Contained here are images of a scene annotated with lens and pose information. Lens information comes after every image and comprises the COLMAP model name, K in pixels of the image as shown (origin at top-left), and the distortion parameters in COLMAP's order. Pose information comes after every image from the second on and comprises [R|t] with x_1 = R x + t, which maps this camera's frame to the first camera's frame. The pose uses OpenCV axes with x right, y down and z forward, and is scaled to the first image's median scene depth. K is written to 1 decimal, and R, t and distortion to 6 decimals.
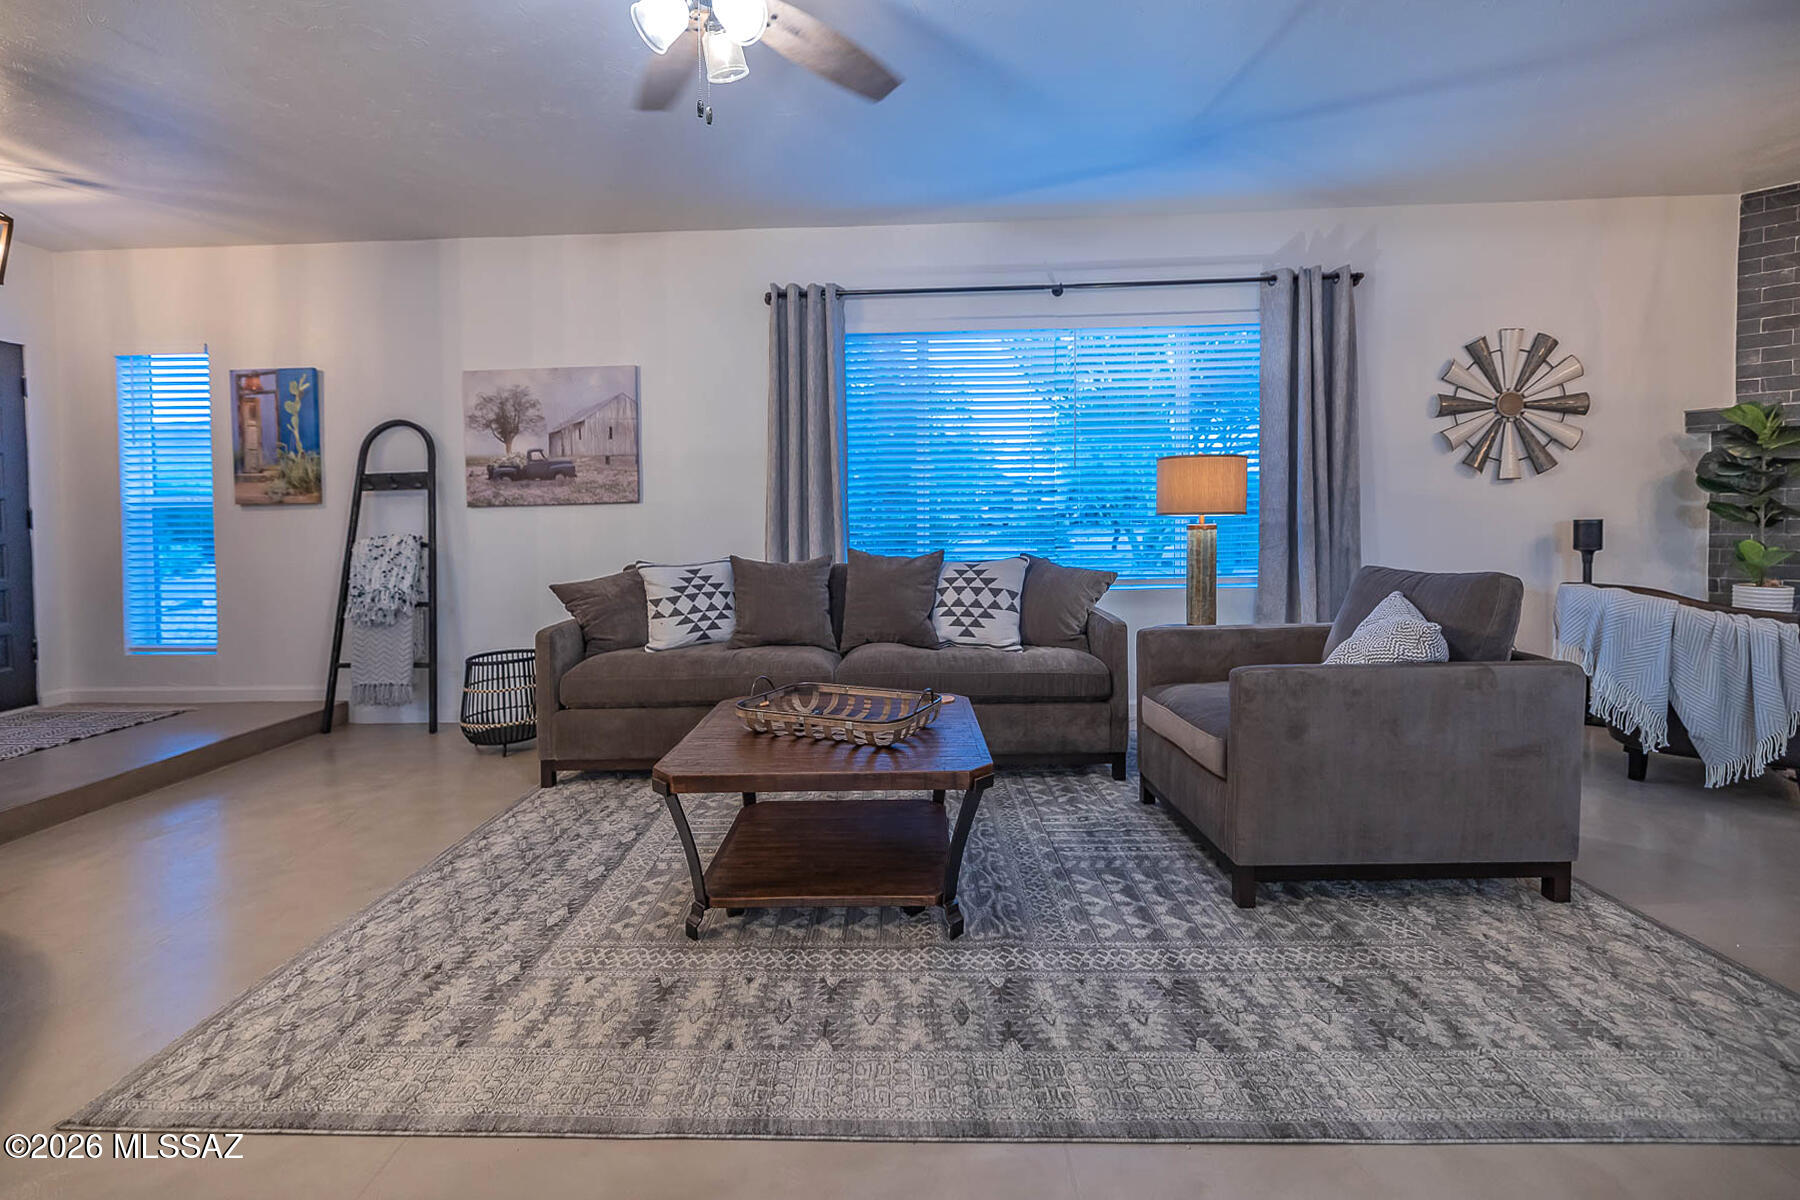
lens RADIAL K [[800.7, 0, 902.0], [0, 800.7, 542.2], [0, 0, 1]] dist [0.000442, -0.000265]
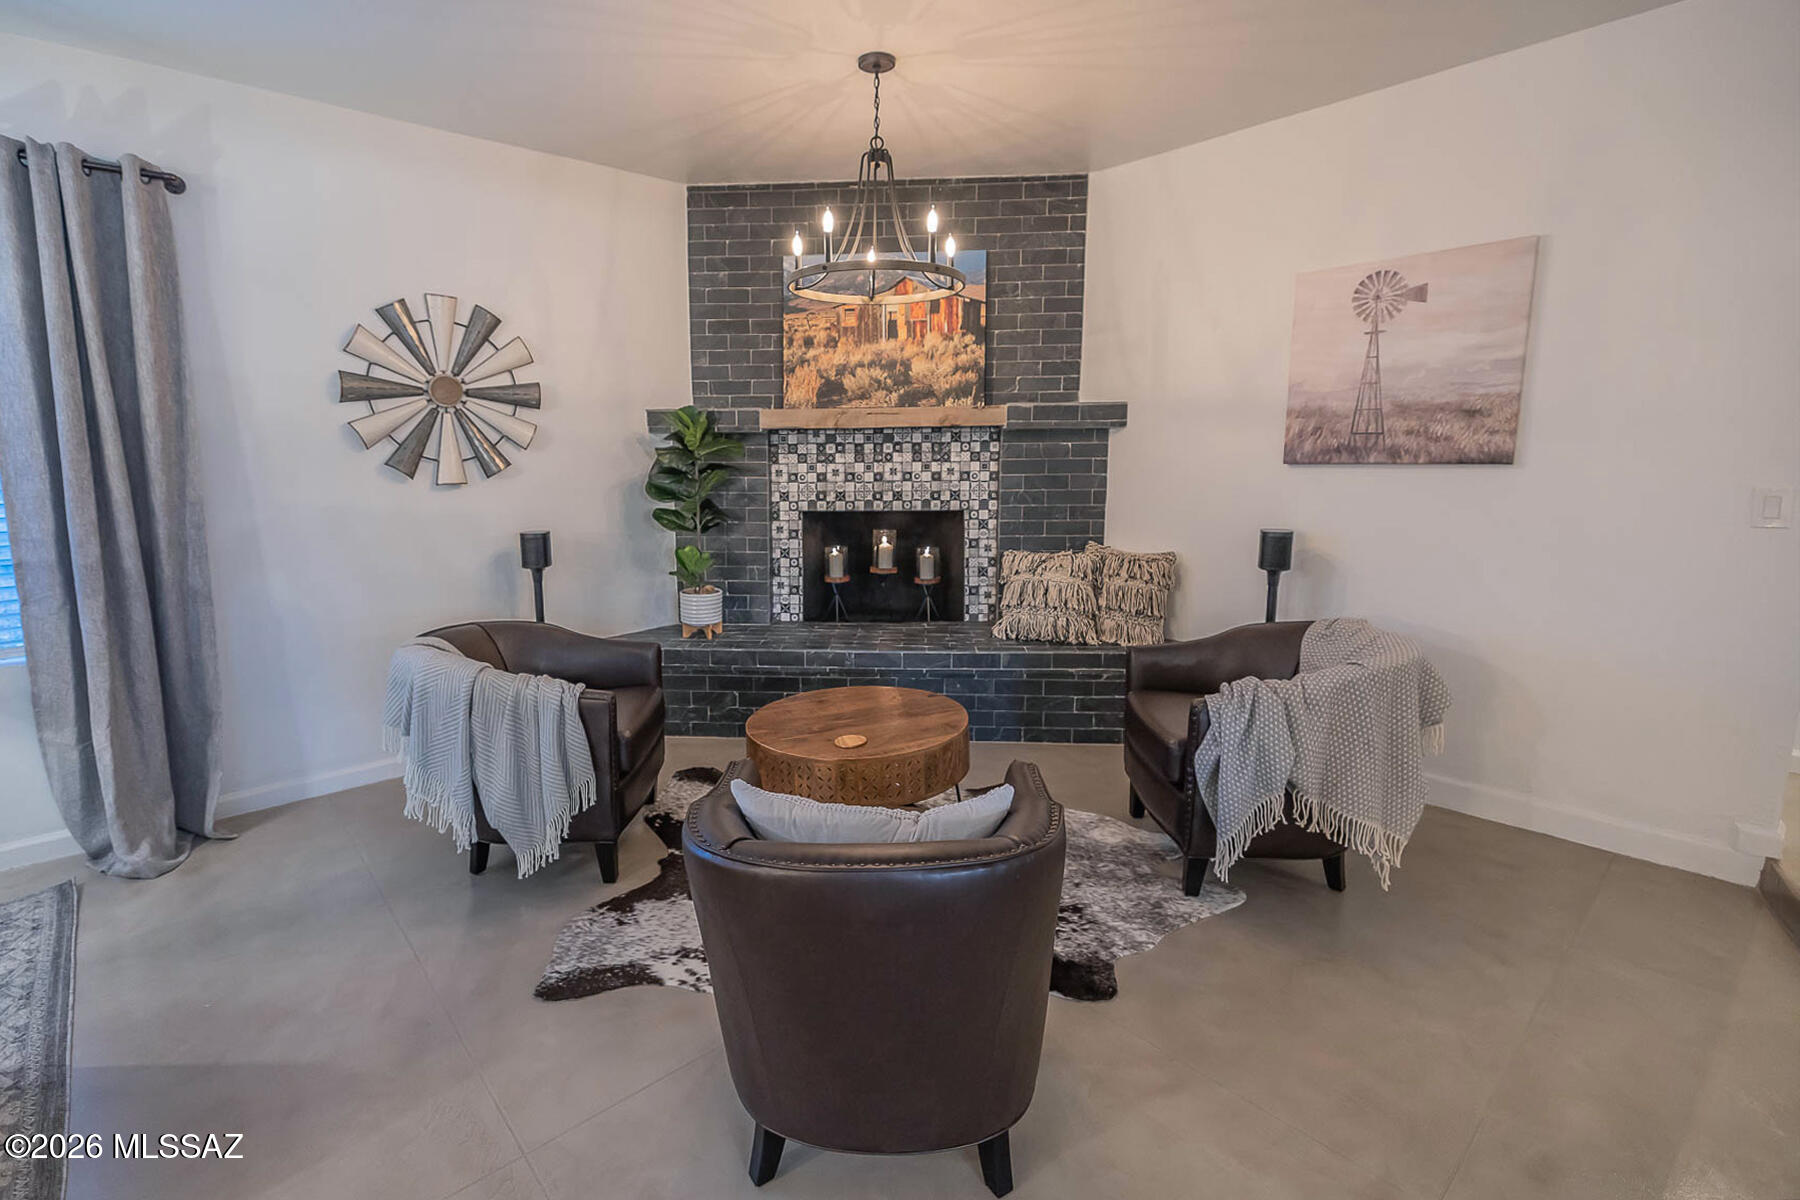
lens RADIAL K [[791.5, 0, 899.6], [0, 791.5, 569.5], [0, 0, 1]] dist [-0.001753, 0.000031]
pose [[0.724336, -0.091331, 0.683371, 0.549026], [0.011932, 0.992699, 0.120024, -0.086964], [-0.689344, -0.078784, 0.720137, 0.100164]]
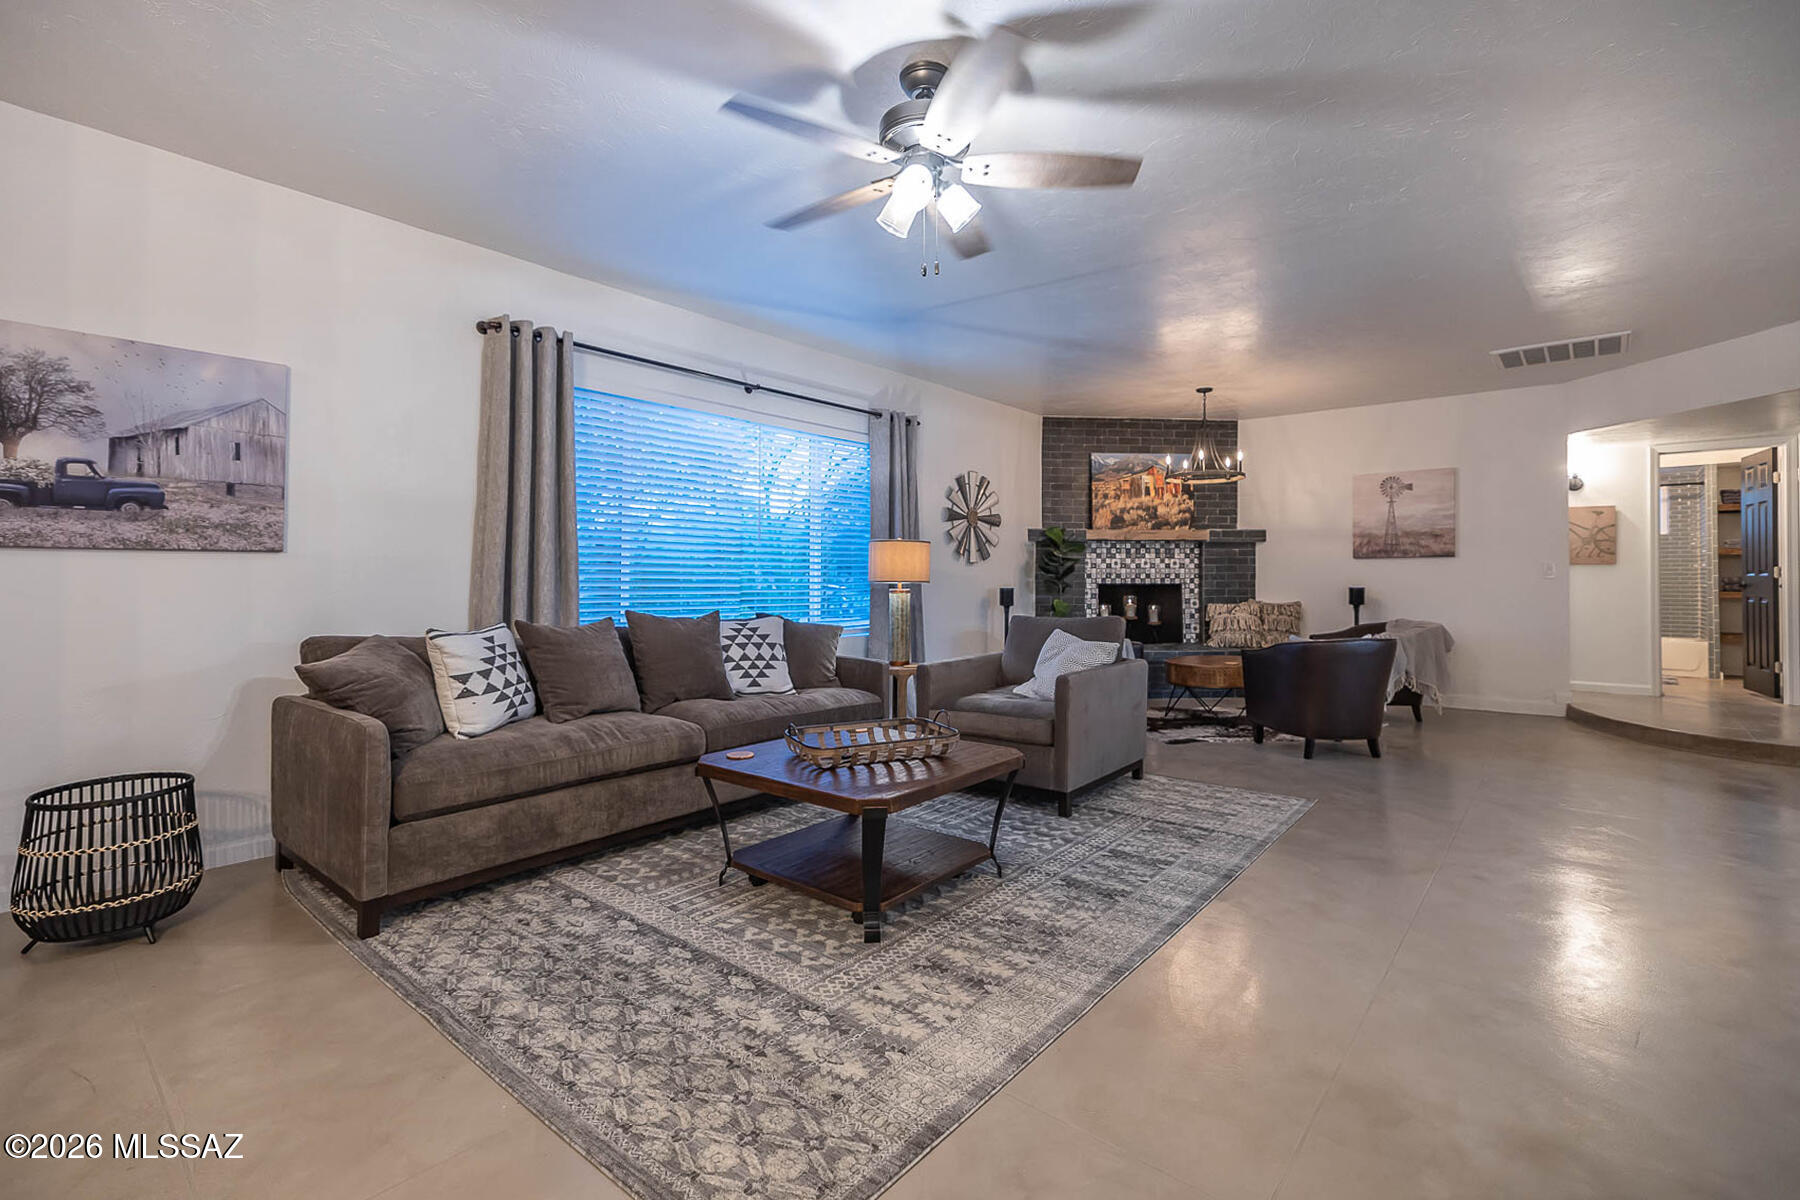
lens RADIAL K [[791.5, 0, 899.6], [0, 791.5, 569.5], [0, 0, 1]] dist [-0.001753, 0.000031]
pose [[0.616282, 0.028077, 0.787025, -0.624035], [0.005405, 0.999190, -0.039878, -0.001995], [-0.787507, 0.028830, 0.615631, 0.130376]]
